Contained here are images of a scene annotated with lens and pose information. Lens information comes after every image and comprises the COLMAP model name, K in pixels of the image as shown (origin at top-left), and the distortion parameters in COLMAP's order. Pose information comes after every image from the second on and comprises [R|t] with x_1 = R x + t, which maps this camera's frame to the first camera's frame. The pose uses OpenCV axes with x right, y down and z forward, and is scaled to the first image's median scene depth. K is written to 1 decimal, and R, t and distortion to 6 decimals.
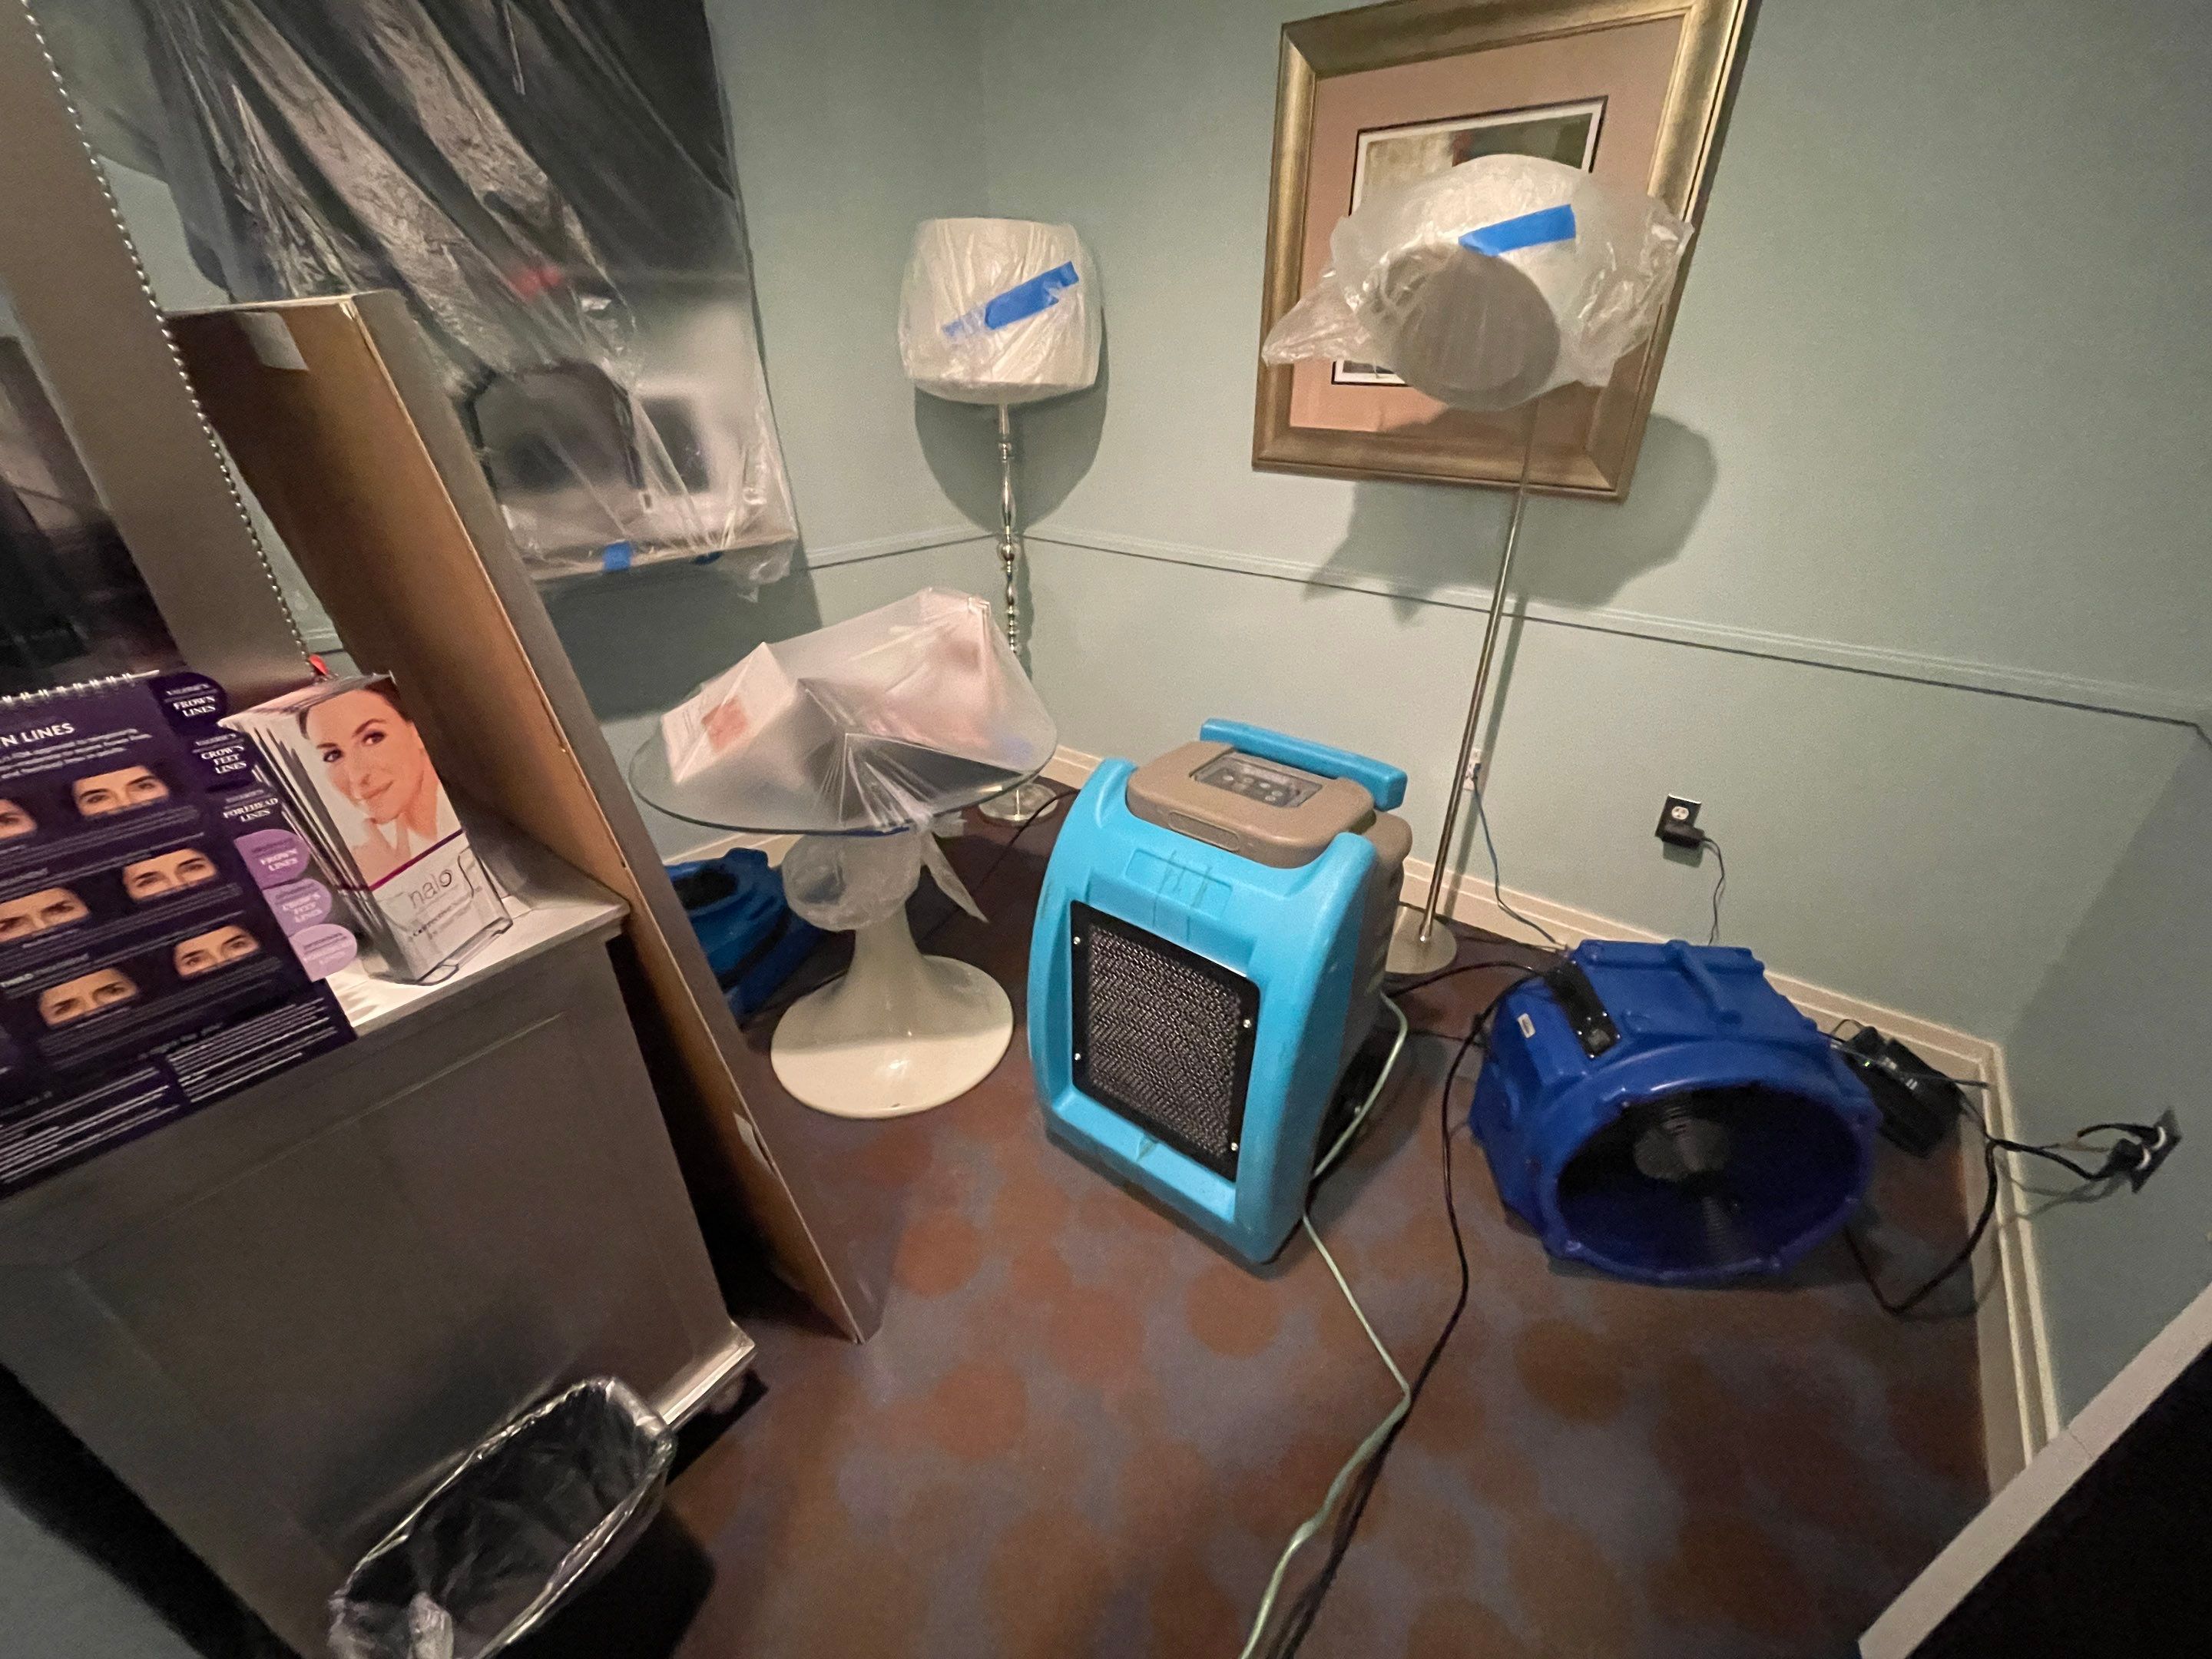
lens RADIAL K [[878.2, 0, 1106.0], [0, 878.2, 829.5], [0, 0, 1]] dist [0.001490, 0.000051]
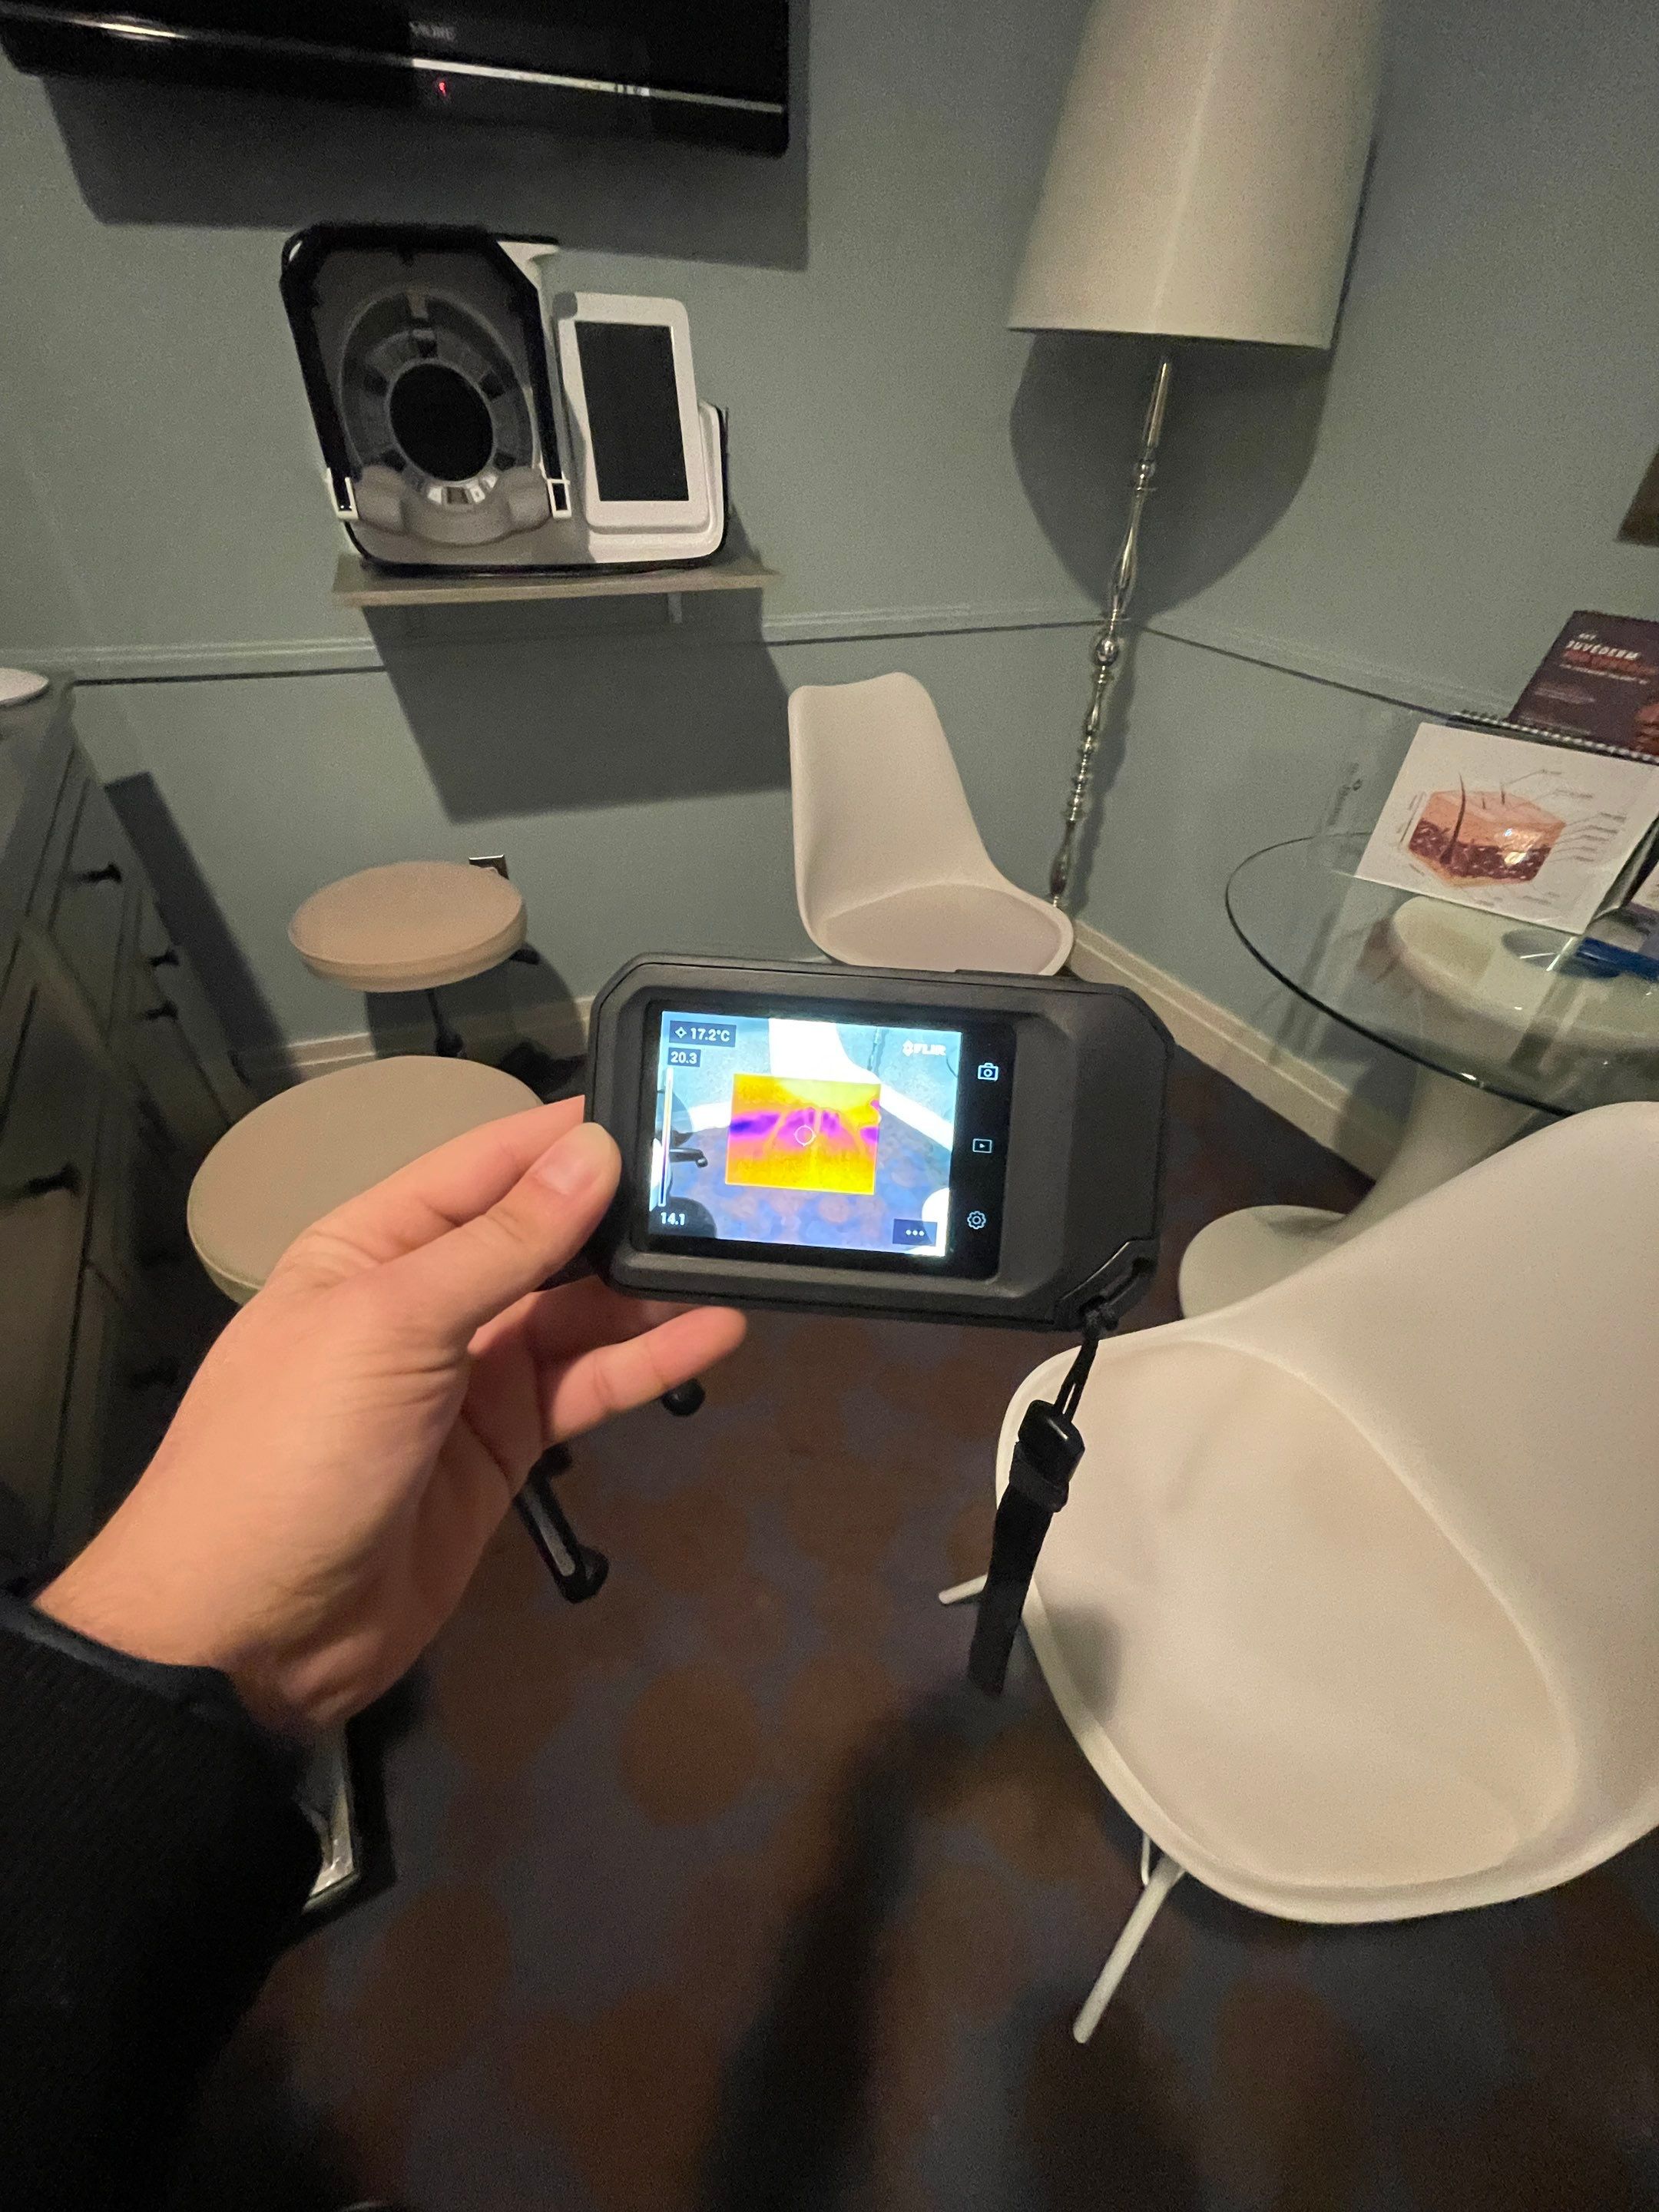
lens RADIAL K [[878.2, 0, 829.5], [0, 878.2, 1106.0], [0, 0, 1]] dist [0.001490, 0.000051]
pose [[0.925495, 0.257691, -0.277585, -0.043372], [-0.195629, 0.952780, 0.232250, -0.129498], [0.324327, -0.160642, 0.932205, 0.359363]]
